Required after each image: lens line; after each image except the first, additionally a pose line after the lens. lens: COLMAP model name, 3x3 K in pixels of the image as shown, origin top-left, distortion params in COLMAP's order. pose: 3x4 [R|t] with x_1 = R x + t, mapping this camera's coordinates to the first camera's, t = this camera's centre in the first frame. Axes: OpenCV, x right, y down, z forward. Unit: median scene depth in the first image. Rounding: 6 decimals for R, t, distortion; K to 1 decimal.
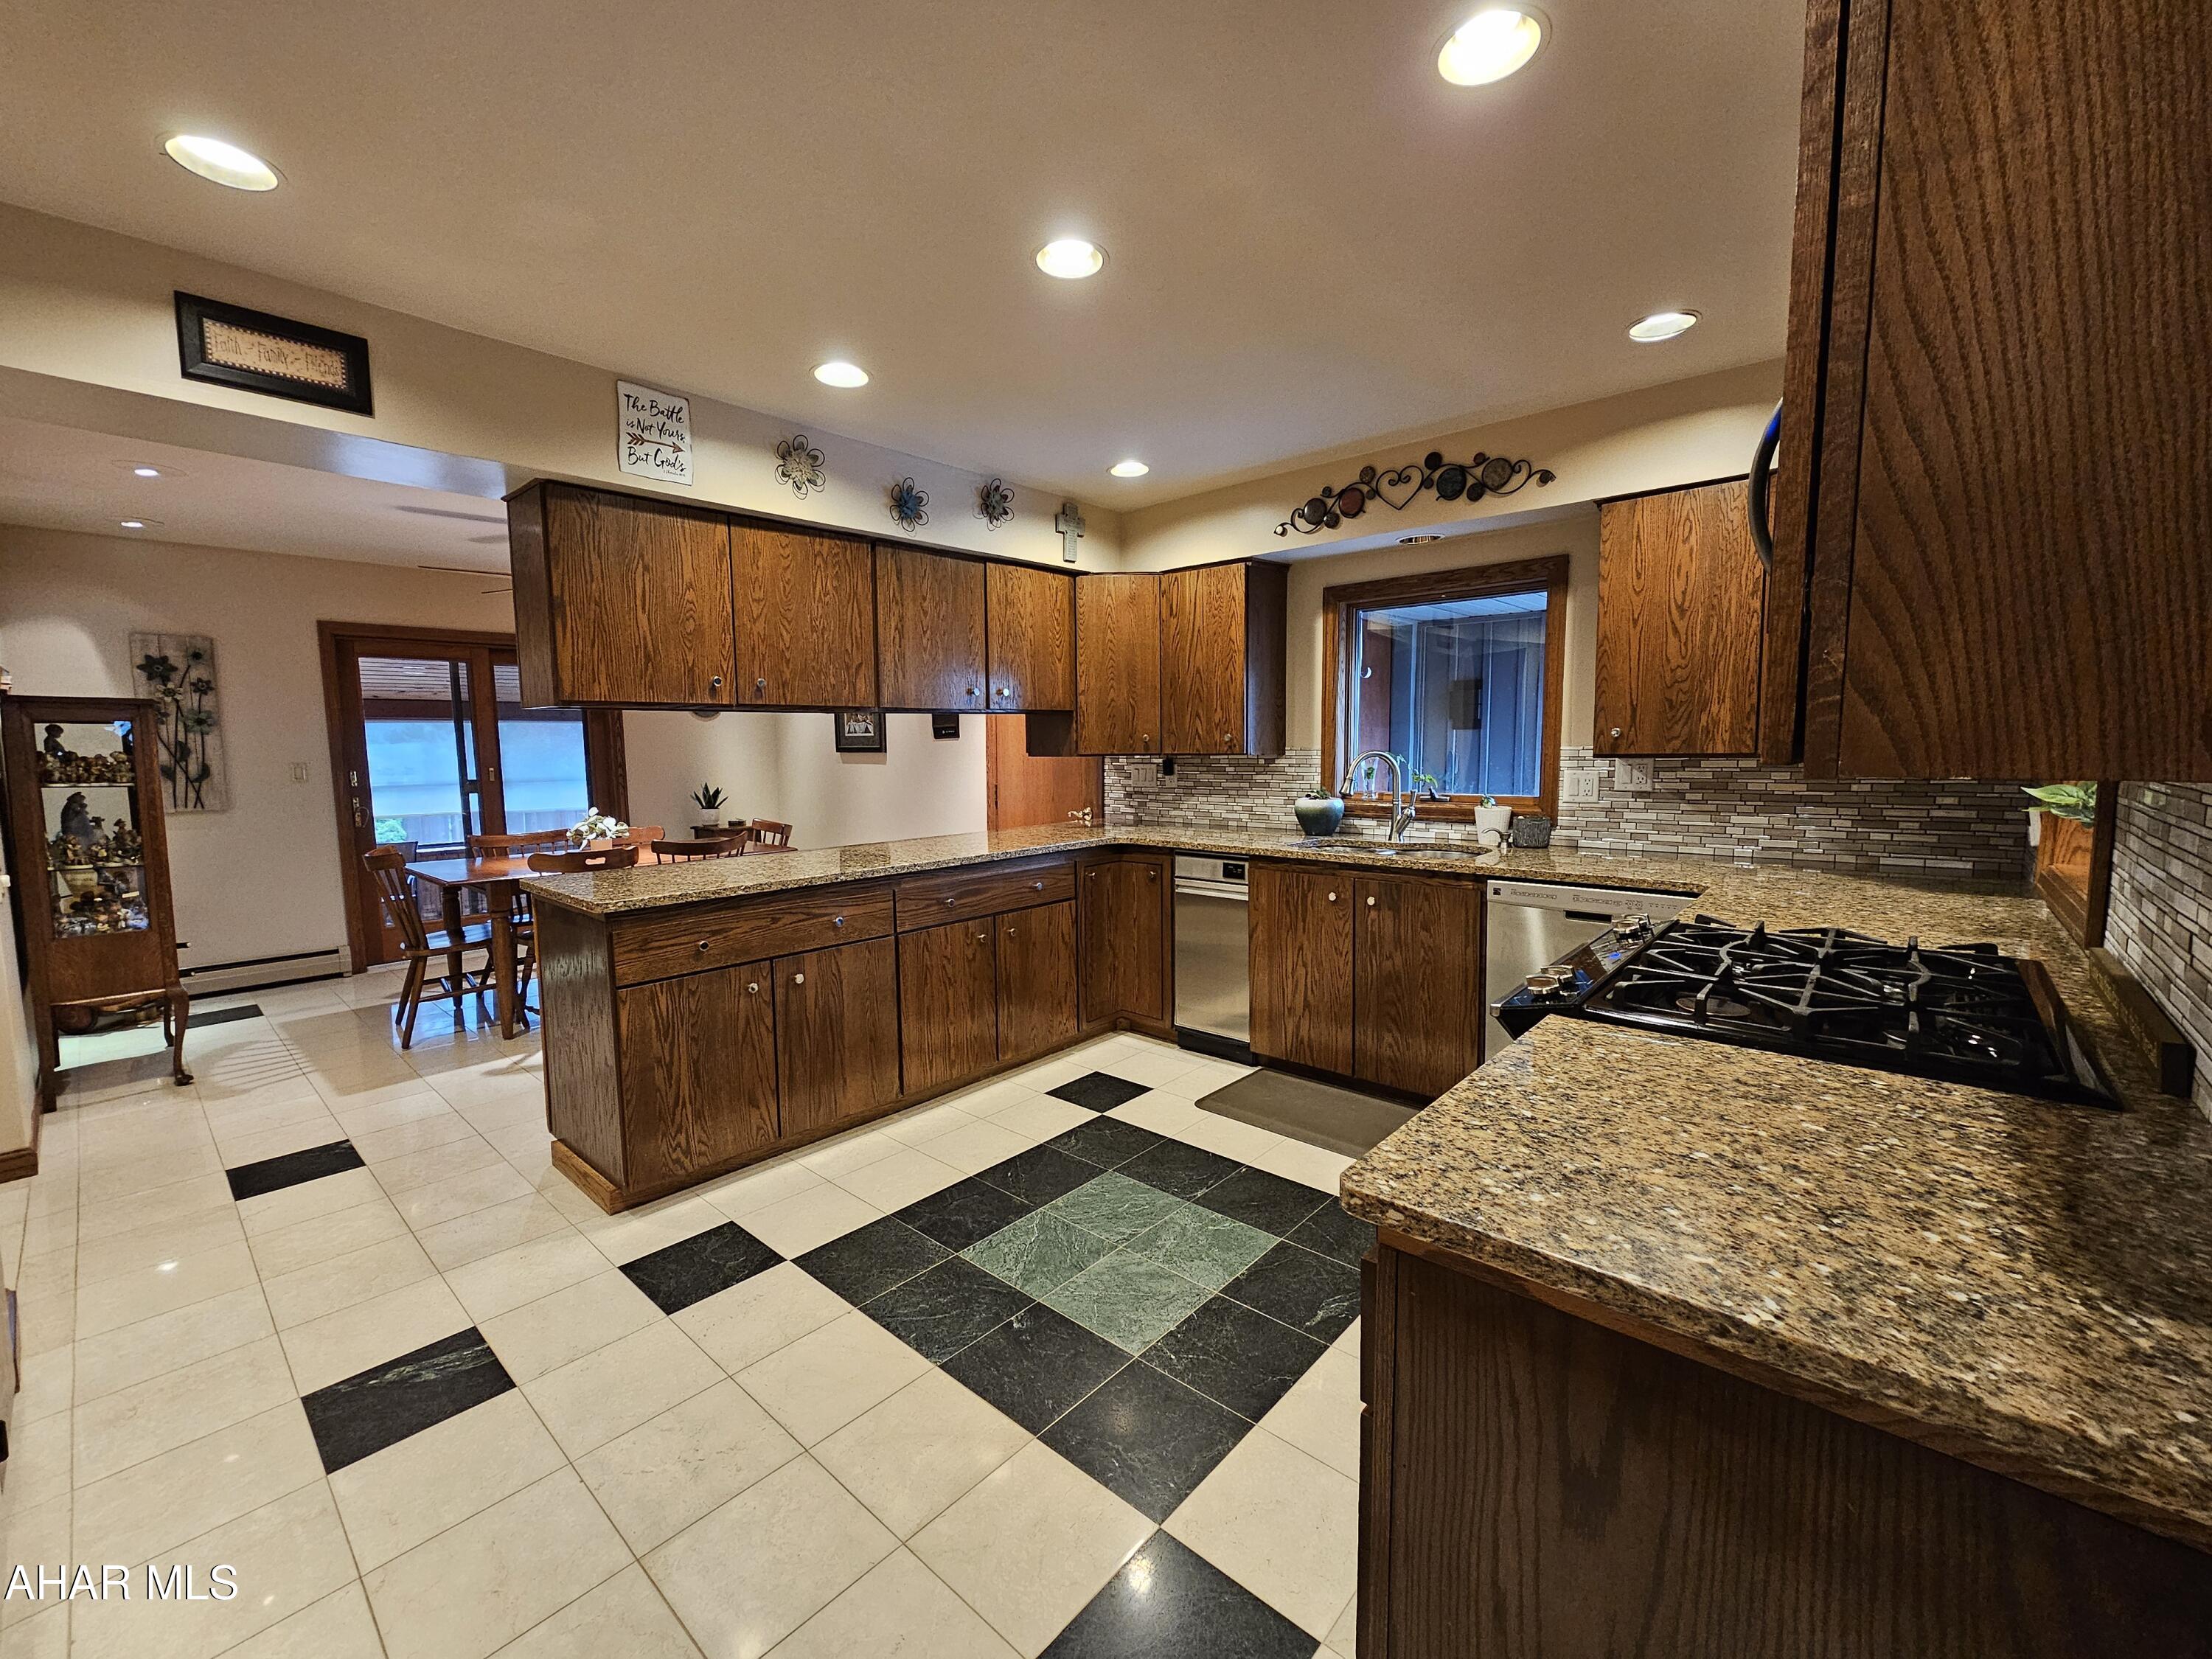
lens RADIAL K [[912.2, 0, 1106.0], [0, 912.2, 829.2], [0, 0, 1]] dist [-0.000444, -0.001418]
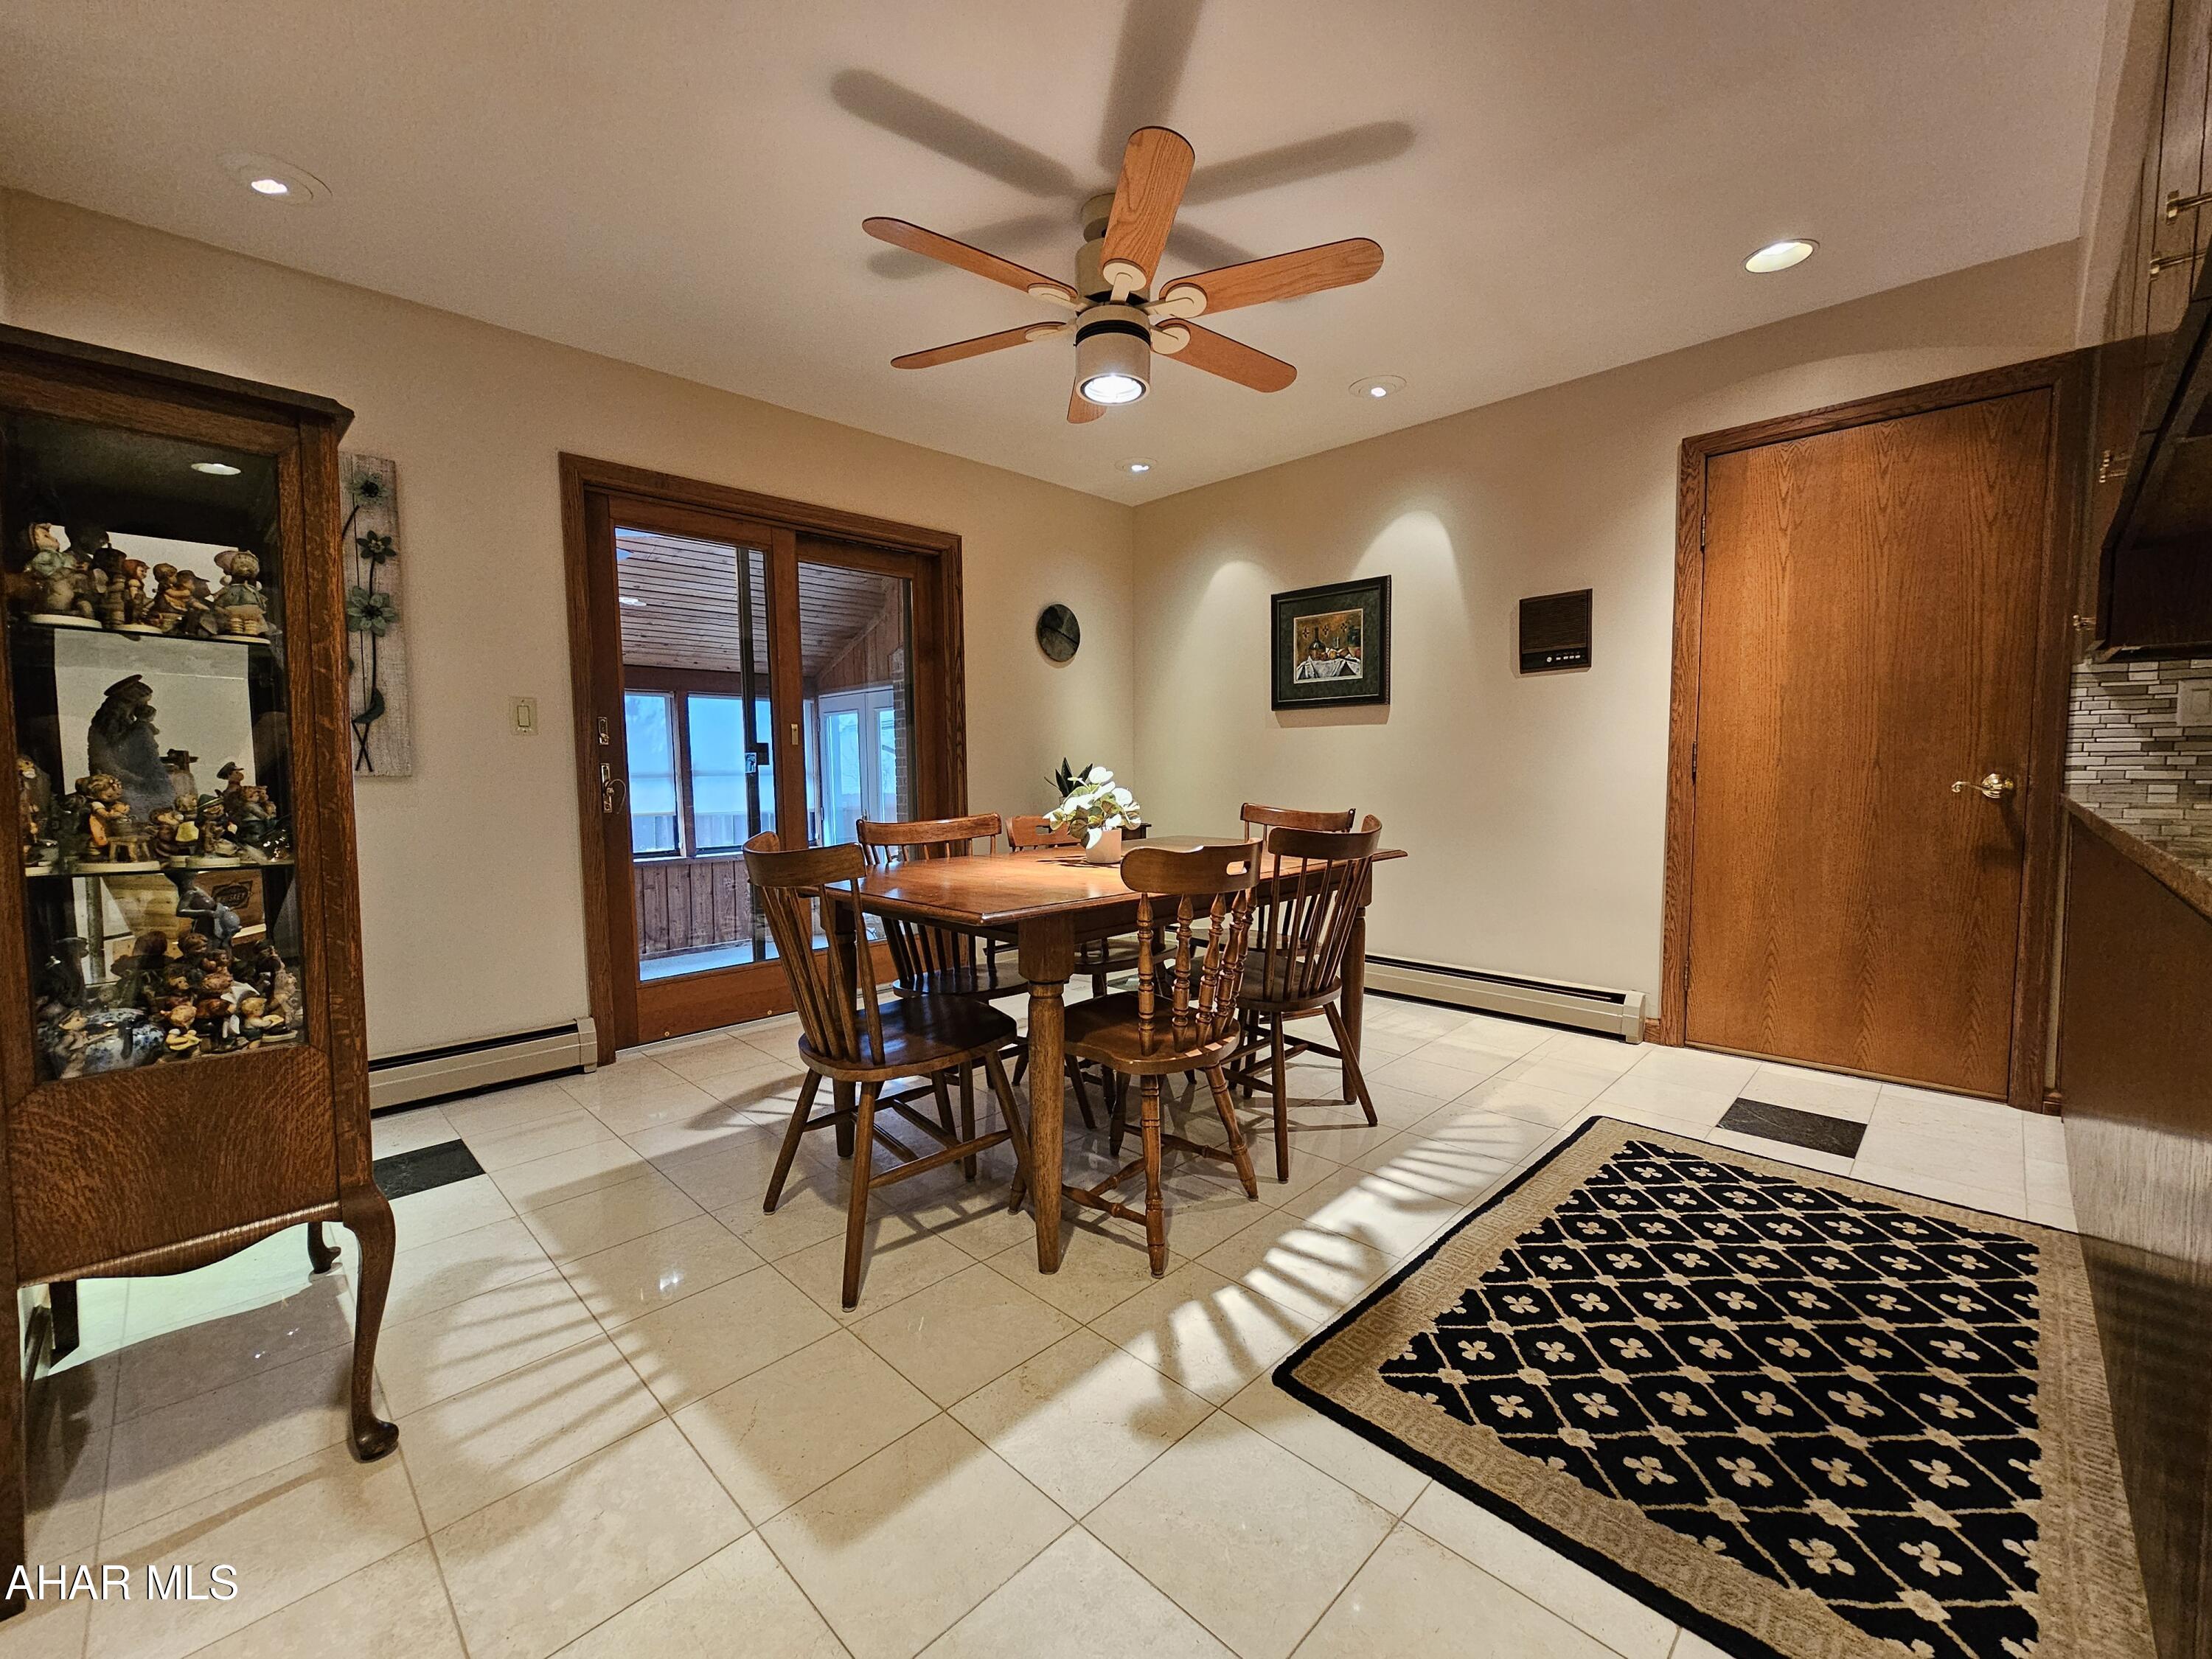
lens RADIAL K [[912.2, 0, 1103.2], [0, 912.2, 827.3], [0, 0, 1]] dist [-0.000444, -0.001418]
pose [[0.998587, 0.002859, -0.053065, -0.521996], [-0.004365, 0.999590, -0.028289, 0.024283], [0.052963, 0.028480, 0.998190, 0.476866]]
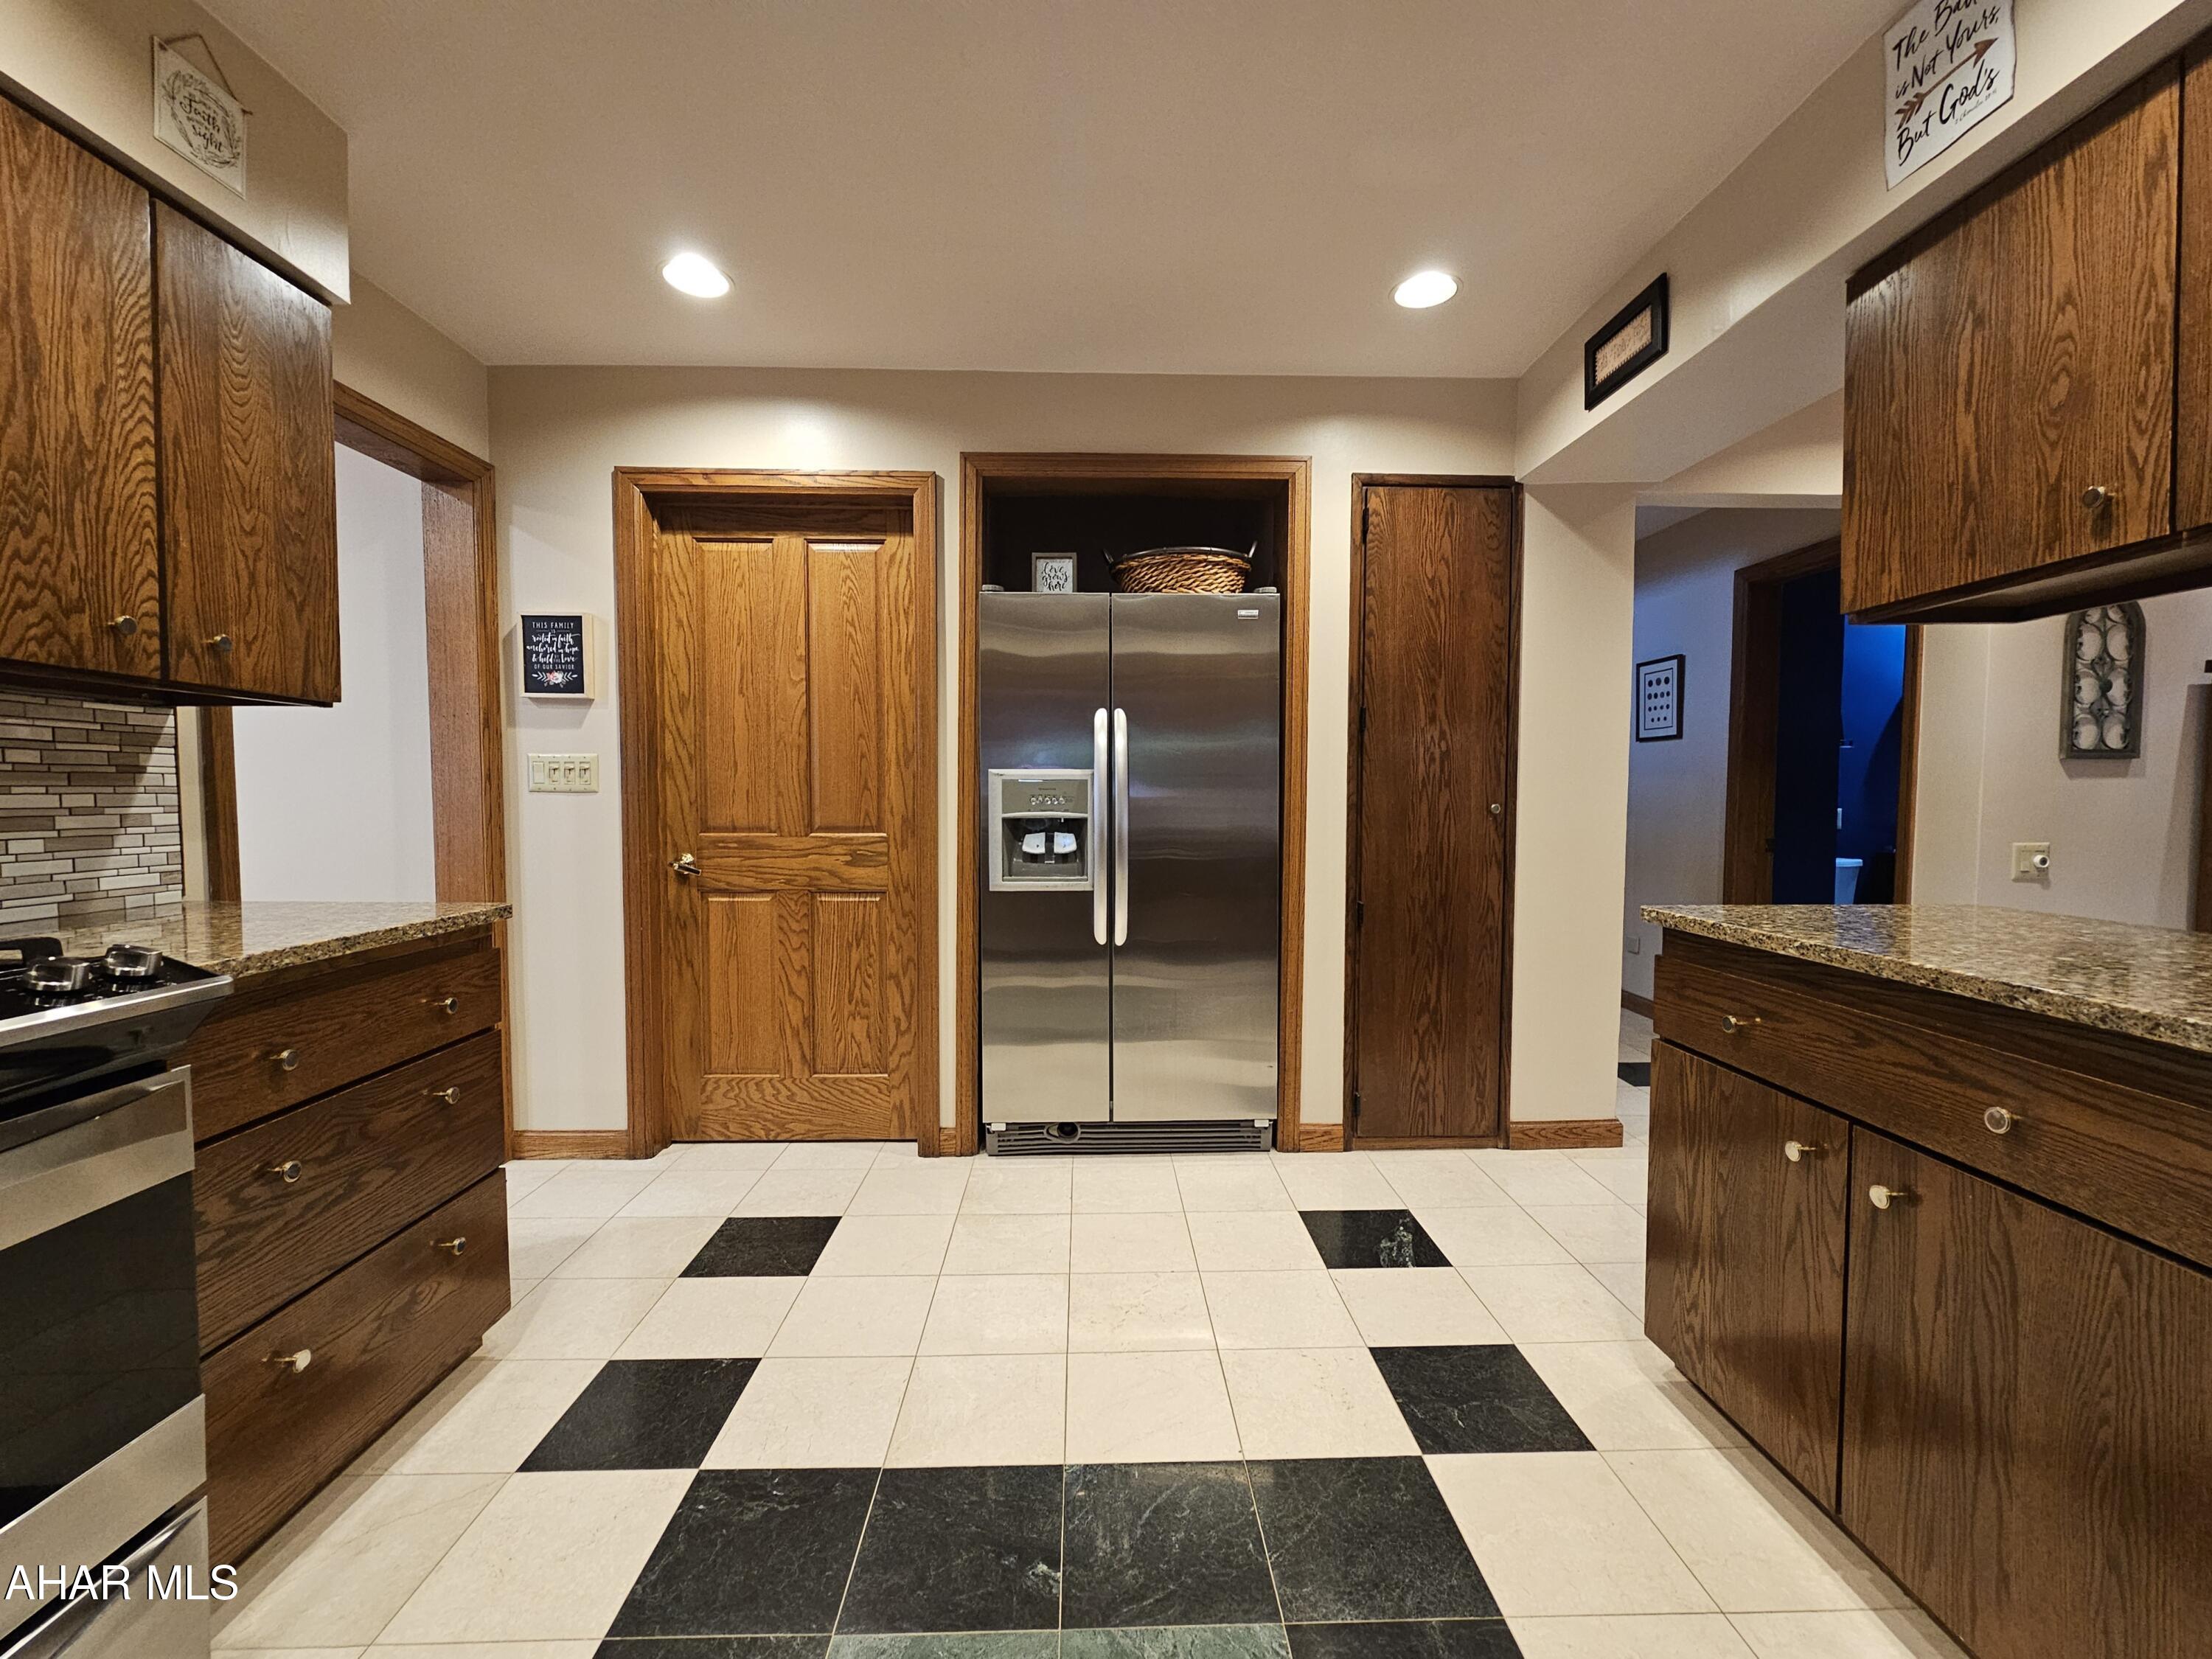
lens RADIAL K [[912.2, 0, 1102.5], [0, 912.2, 833.4], [0, 0, 1]] dist [-0.000444, -0.001418]
pose [[-0.730075, 0.034892, -0.682475, 0.286680], [-0.061585, 0.991272, 0.116560, -0.039994], [0.680586, 0.127127, -0.721555, 1.429257]]
